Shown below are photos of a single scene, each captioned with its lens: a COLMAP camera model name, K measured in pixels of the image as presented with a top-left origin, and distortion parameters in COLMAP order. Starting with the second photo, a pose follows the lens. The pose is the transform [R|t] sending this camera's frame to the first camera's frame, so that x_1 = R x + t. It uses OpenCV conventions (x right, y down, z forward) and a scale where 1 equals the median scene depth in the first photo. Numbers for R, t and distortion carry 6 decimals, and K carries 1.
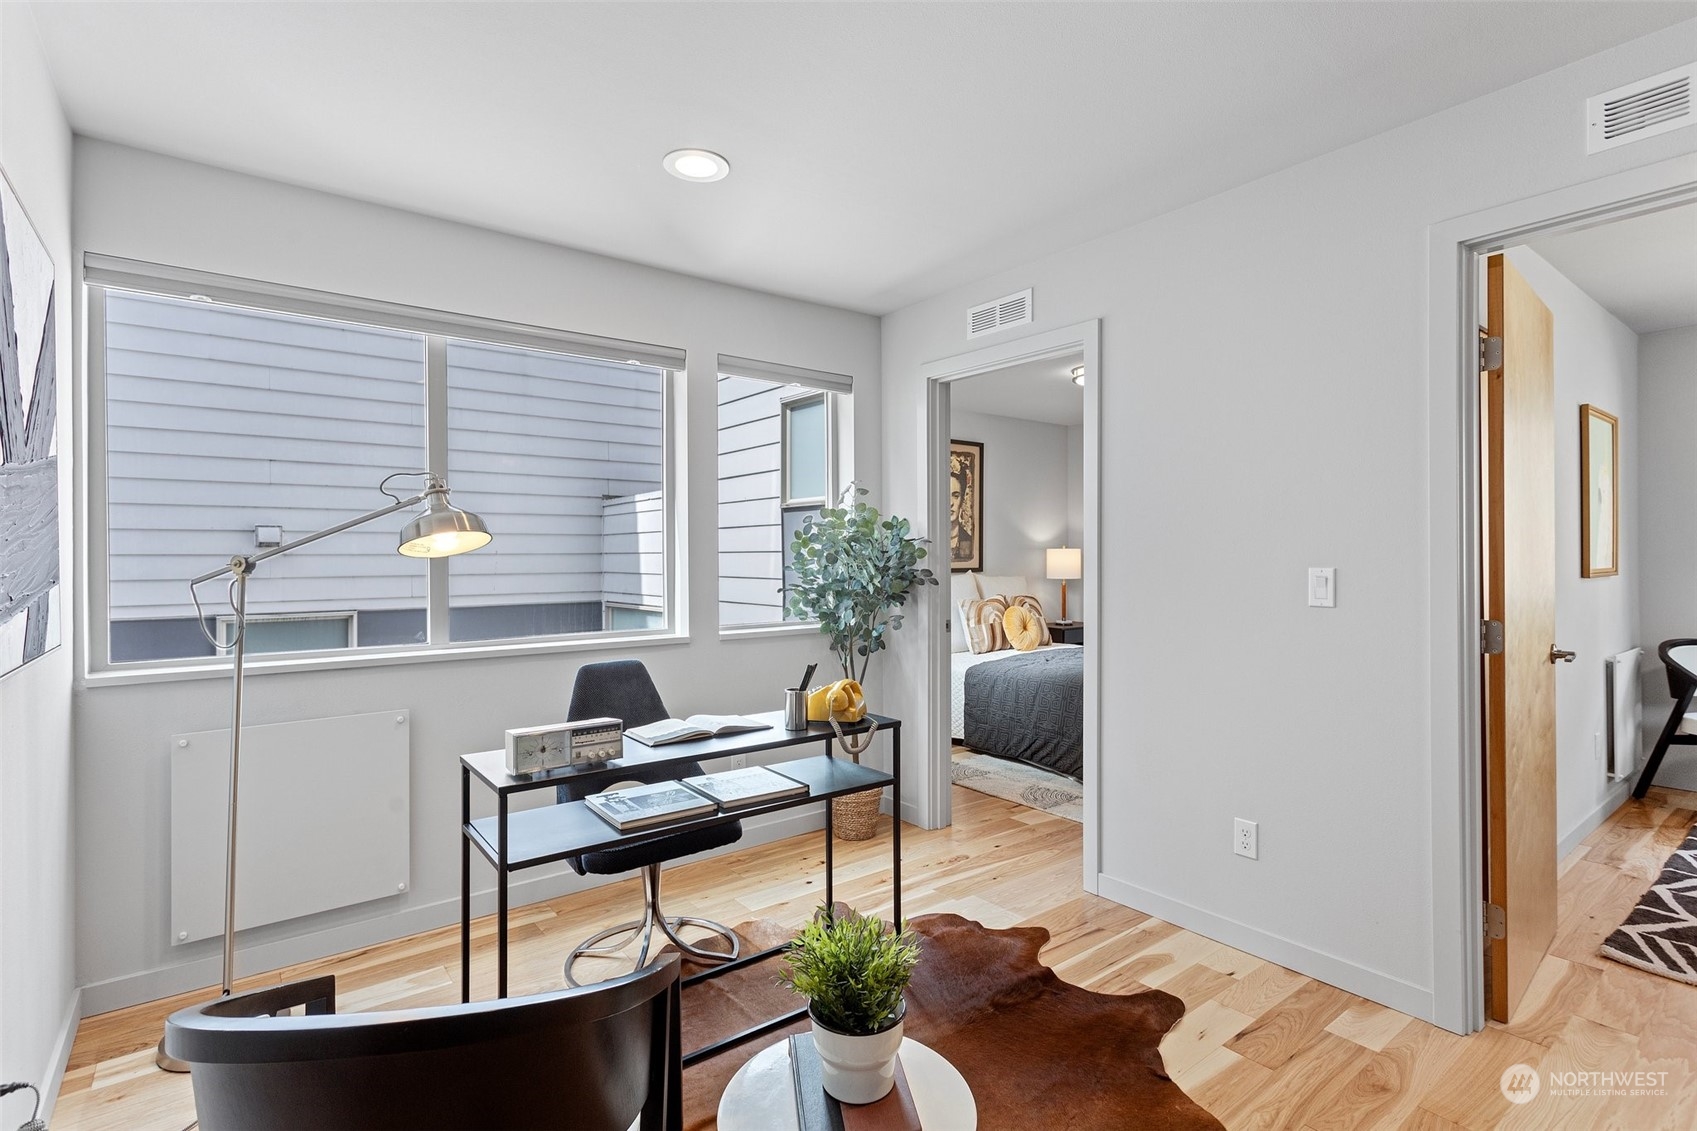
lens RADIAL K [[806.4, 0, 839.4], [0, 806.4, 561.2], [0, 0, 1]] dist [-0.001870, 0.001763]
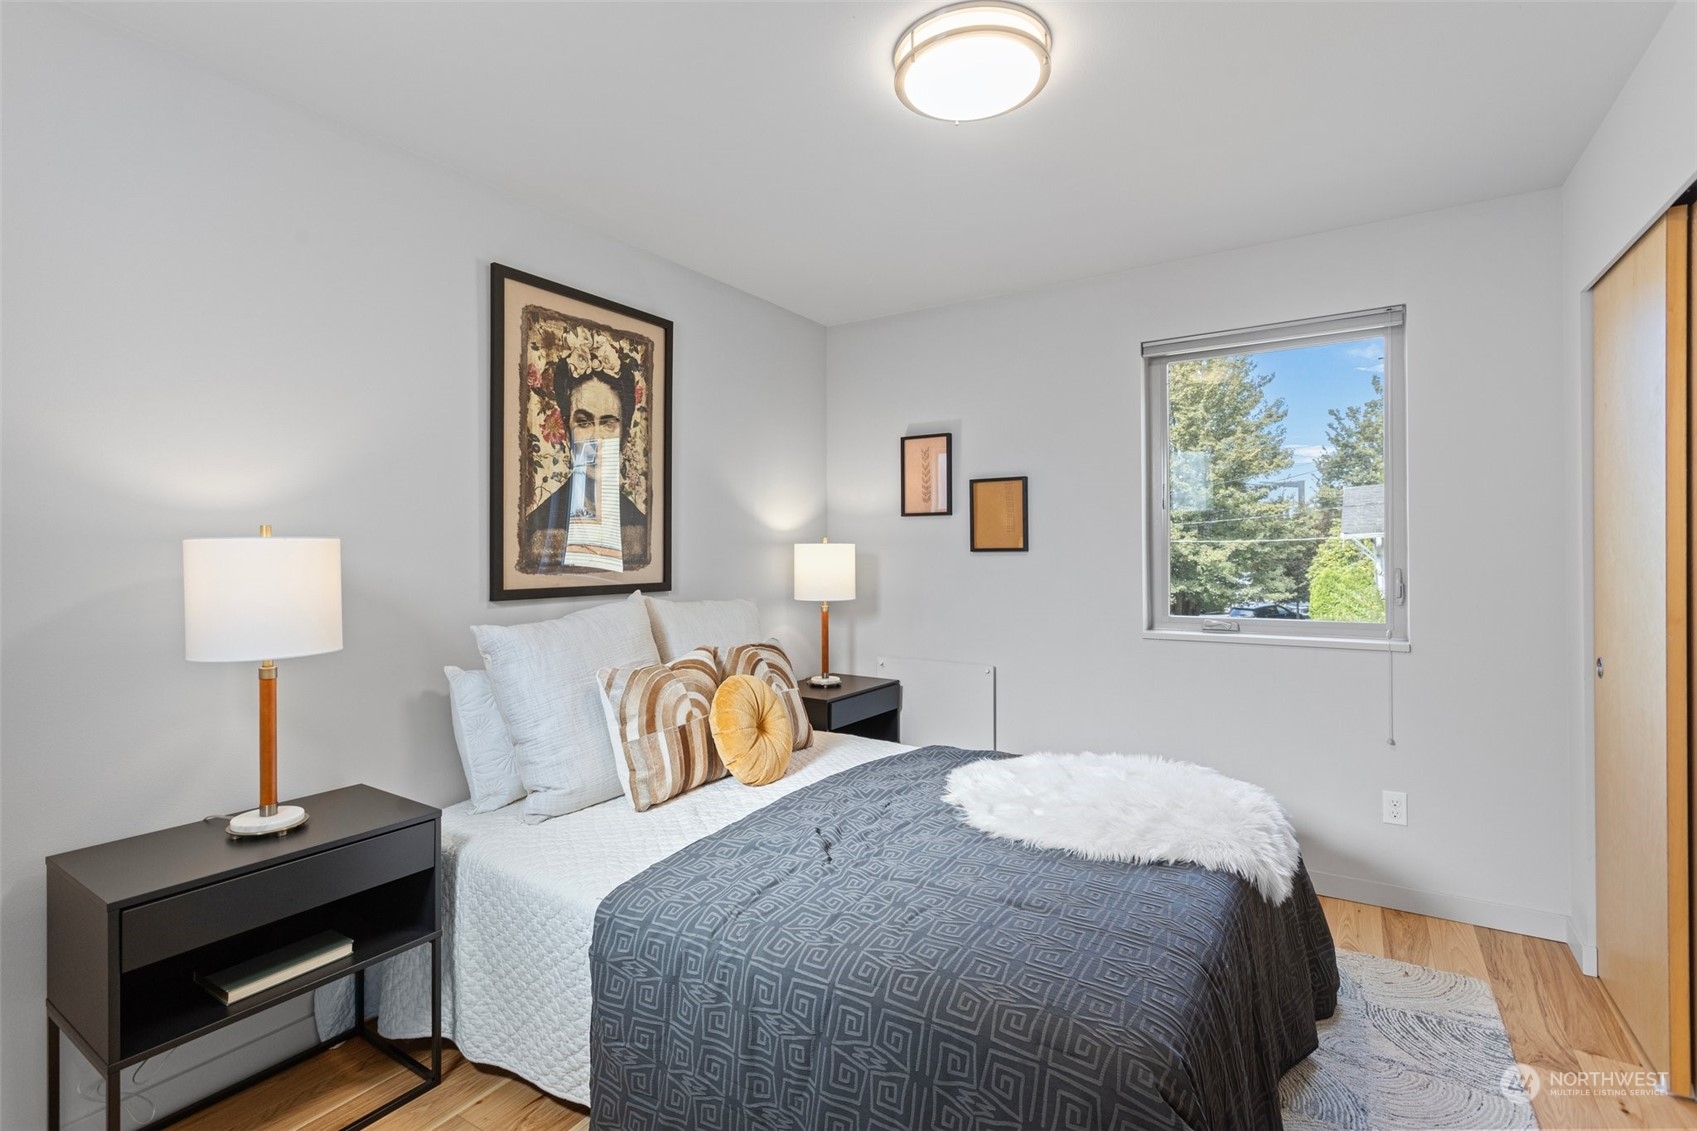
lens RADIAL K [[806.4, 0, 843.6], [0, 806.4, 562.2], [0, 0, 1]] dist [-0.001870, 0.001763]
pose [[0.937754, 0.000951, 0.347298, 0.112340], [-0.004262, 0.999952, 0.008769, -0.008697], [-0.347273, -0.009703, 0.937714, 0.536584]]
